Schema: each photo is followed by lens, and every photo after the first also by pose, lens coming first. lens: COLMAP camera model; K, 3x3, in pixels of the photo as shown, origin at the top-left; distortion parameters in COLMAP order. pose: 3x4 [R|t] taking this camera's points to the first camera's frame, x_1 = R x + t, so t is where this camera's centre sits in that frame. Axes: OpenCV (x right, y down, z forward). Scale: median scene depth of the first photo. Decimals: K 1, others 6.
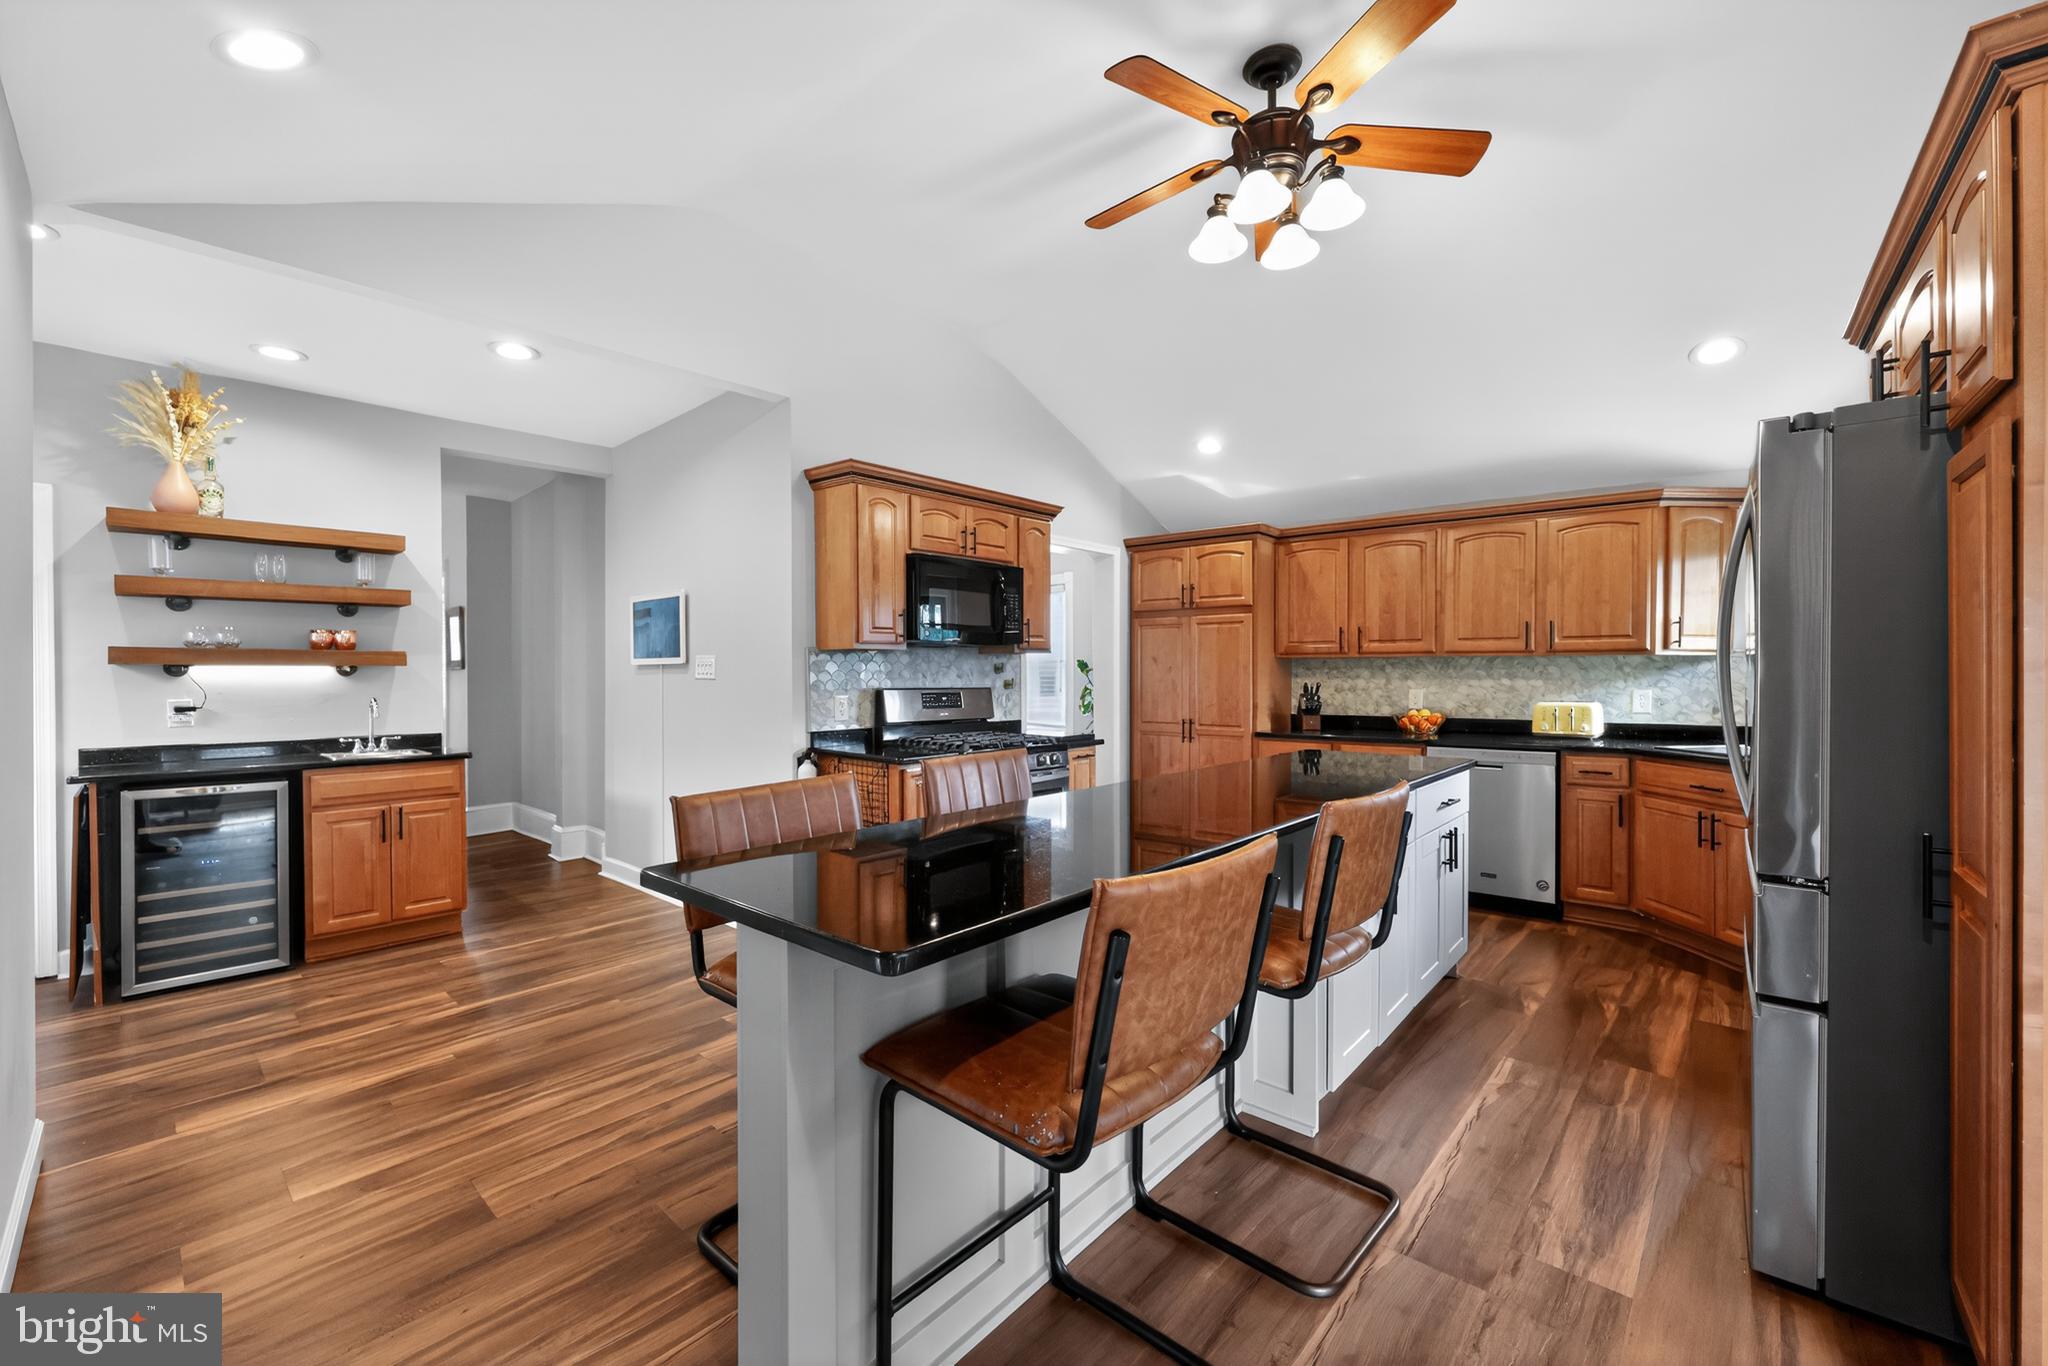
lens RADIAL K [[826.7, 0, 1010.8], [0, 826.7, 680.7], [0, 0, 1]] dist [-0.000835, -0.000155]
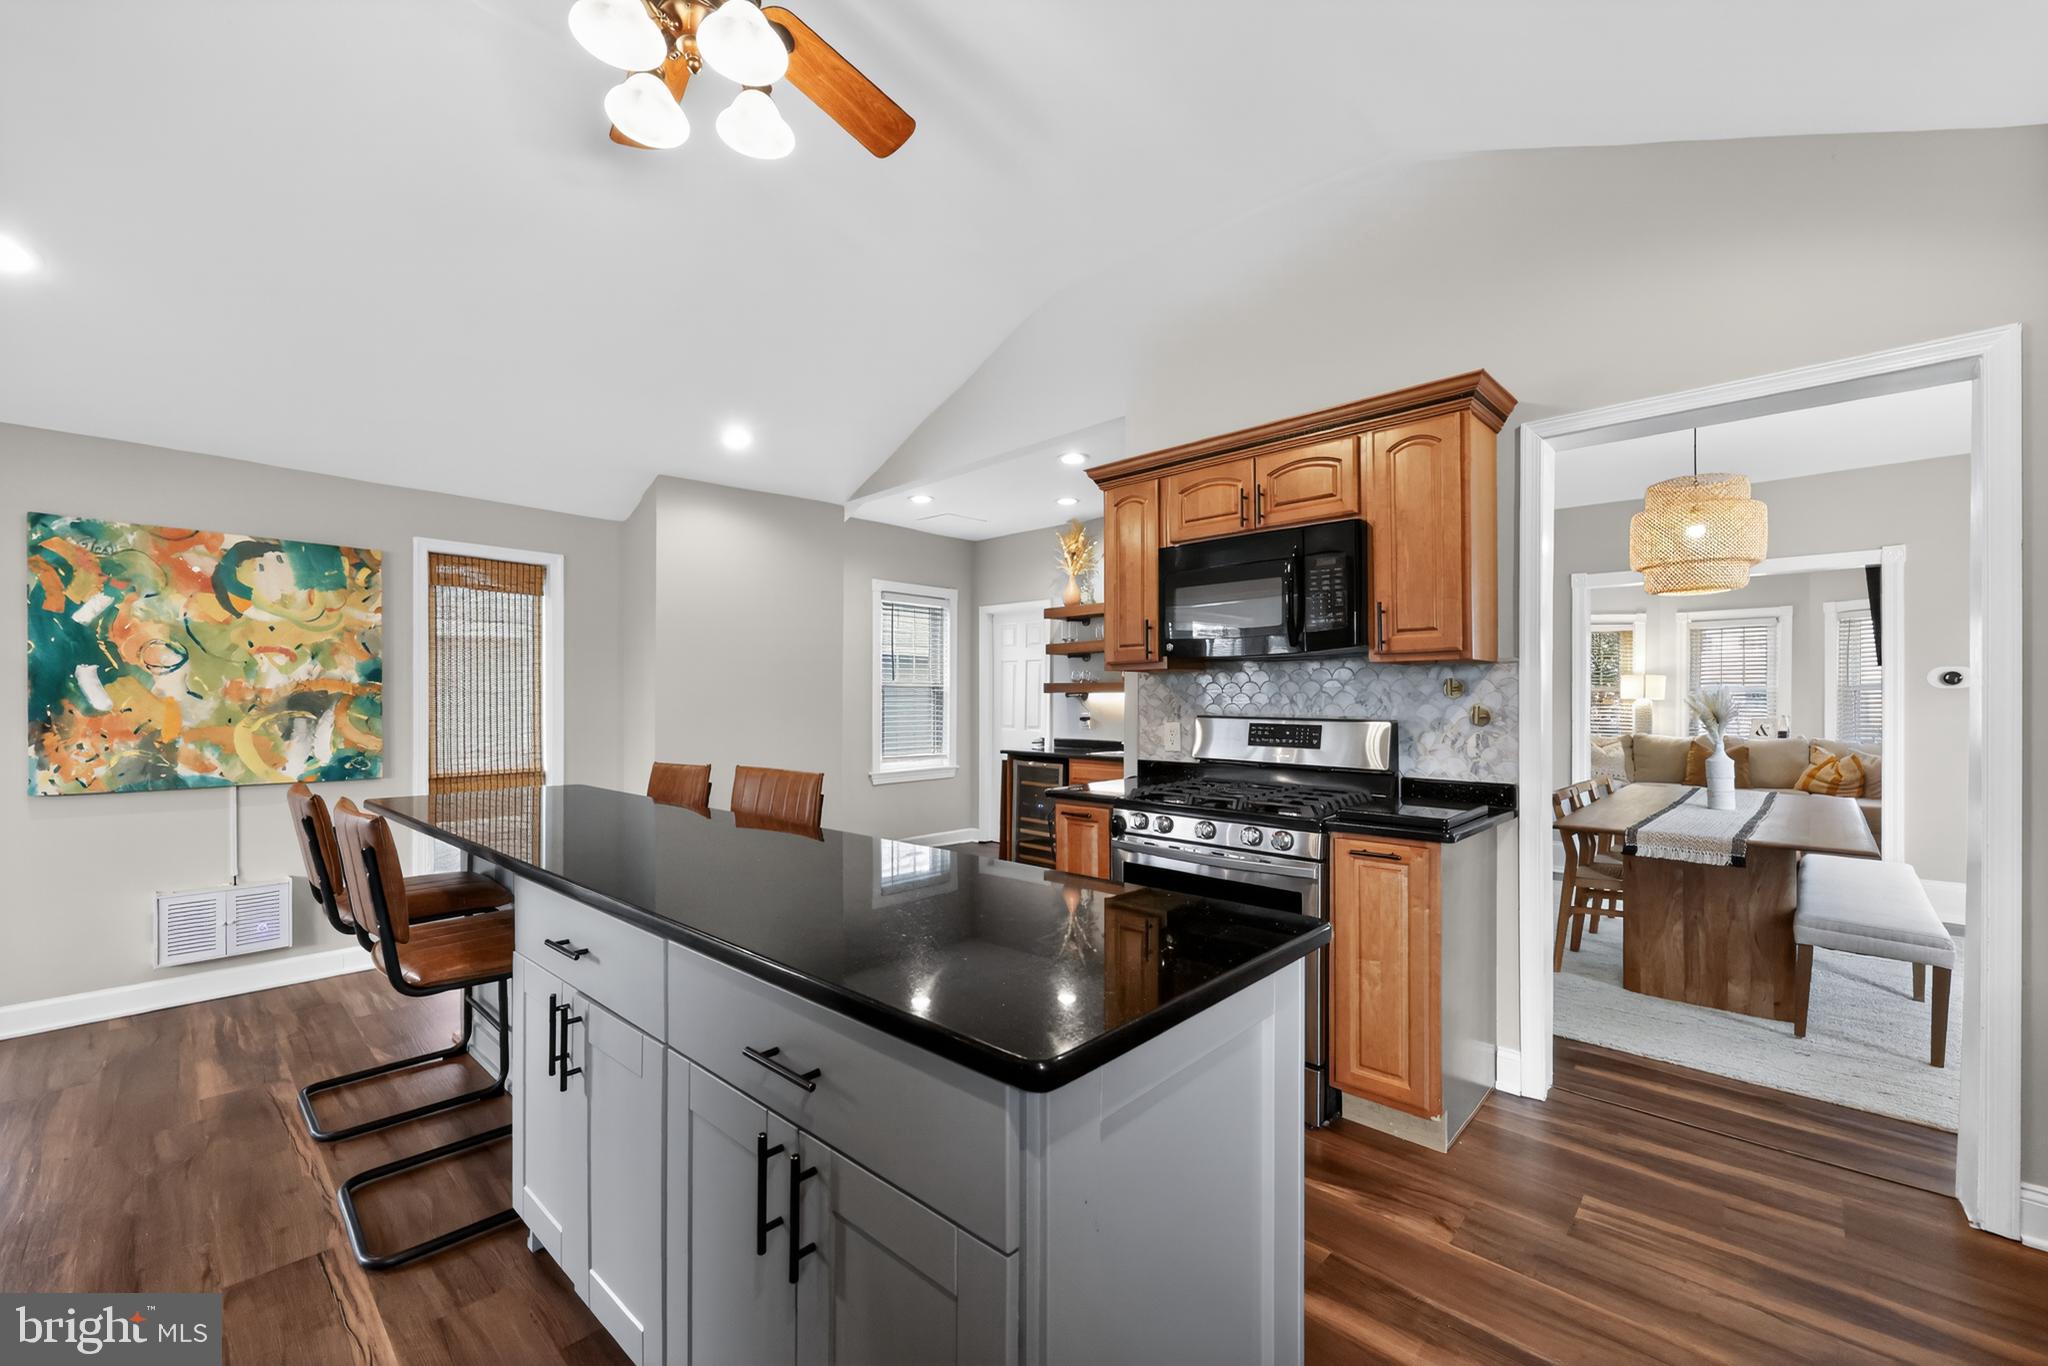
lens RADIAL K [[826.7, 0, 1021.5], [0, 826.7, 697.7], [0, 0, 1]] dist [-0.000835, -0.000155]
pose [[-0.016135, 0.000215, -0.999870, 0.701307], [-0.008038, 0.999968, 0.000345, -0.008206], [0.999838, 0.008042, -0.016133, 0.883092]]
